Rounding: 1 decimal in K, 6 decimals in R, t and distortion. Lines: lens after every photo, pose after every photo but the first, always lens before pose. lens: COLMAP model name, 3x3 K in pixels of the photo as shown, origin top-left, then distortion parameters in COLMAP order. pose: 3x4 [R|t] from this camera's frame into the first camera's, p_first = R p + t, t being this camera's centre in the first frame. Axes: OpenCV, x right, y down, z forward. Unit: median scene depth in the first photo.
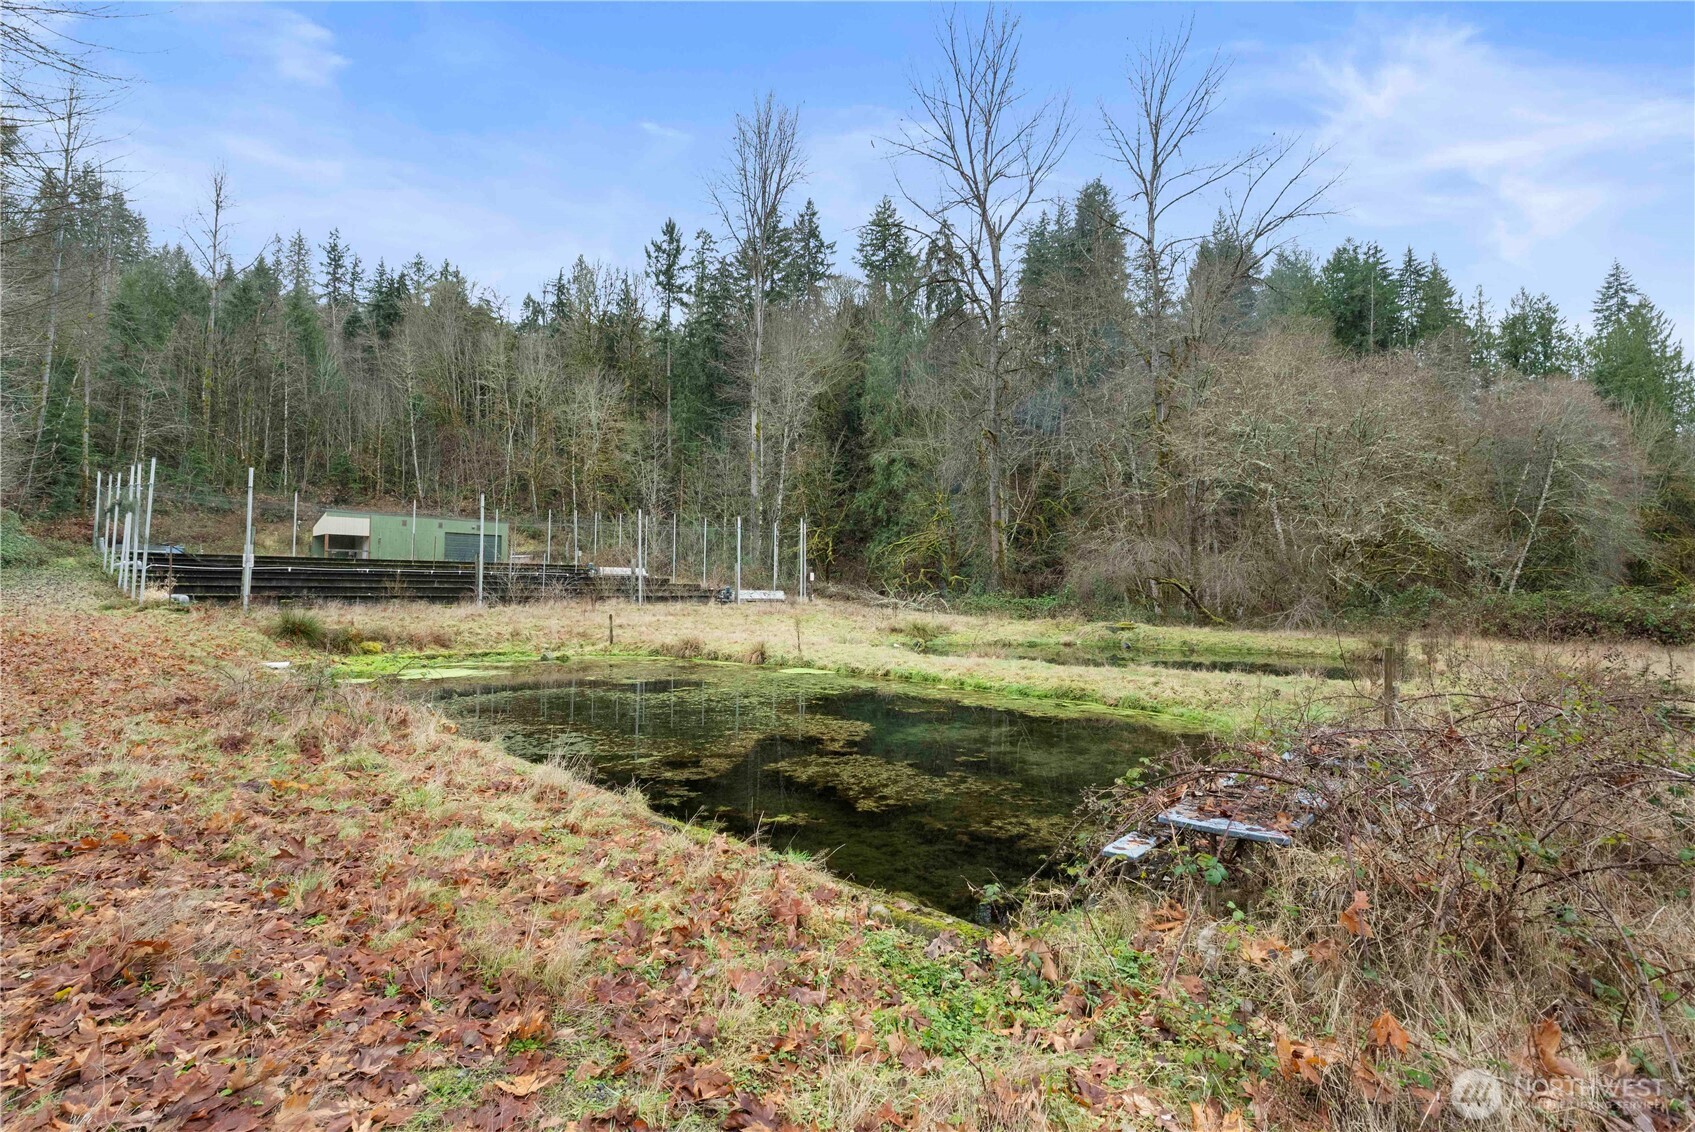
lens RADIAL K [[774.1, 0, 847.9], [0, 774.1, 545.9], [0, 0, 1]] dist [-0.000773, -0.000298]
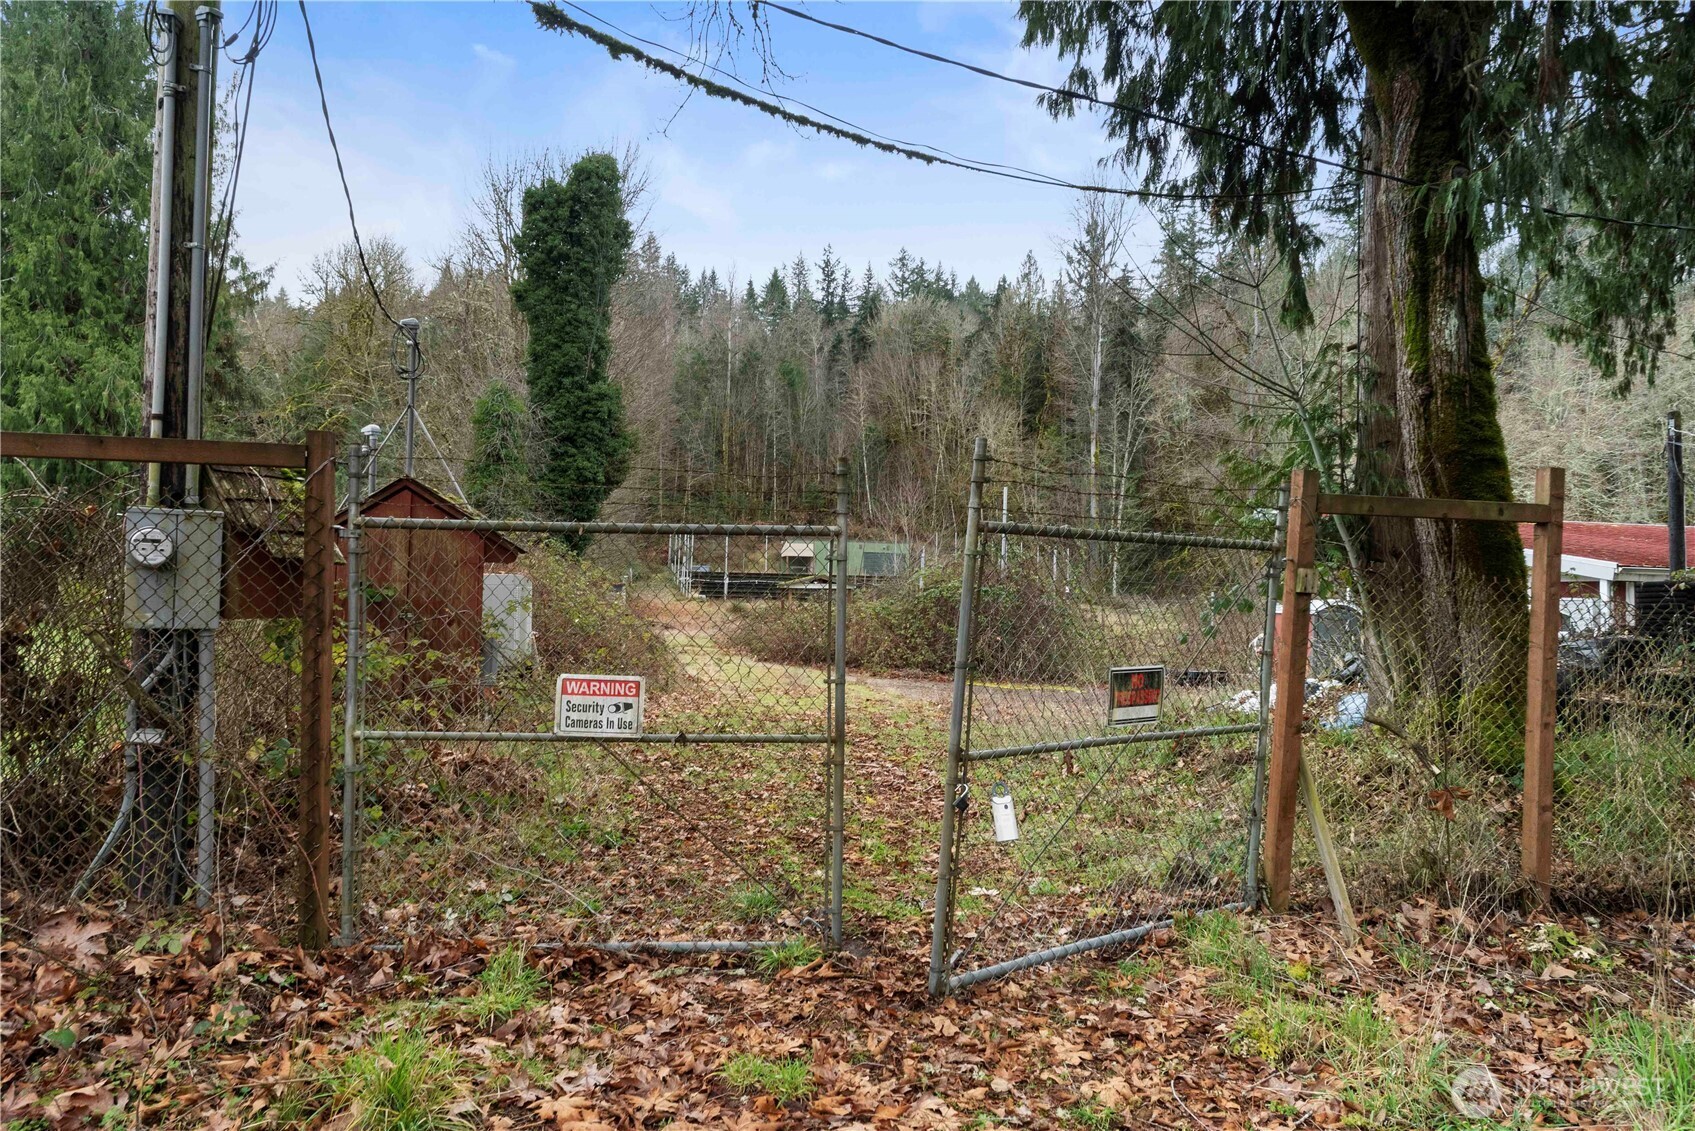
lens RADIAL K [[1173.6, 0, 847.5], [0, 1173.6, 565.5], [0, 0, 1]] dist [0.000292, 0.000030]
pose [[0.819342, -0.003181, -0.573297, 0.355537], [0.015225, 0.999753, 0.016213, -0.017005], [0.573103, -0.022013, 0.819187, -0.382075]]
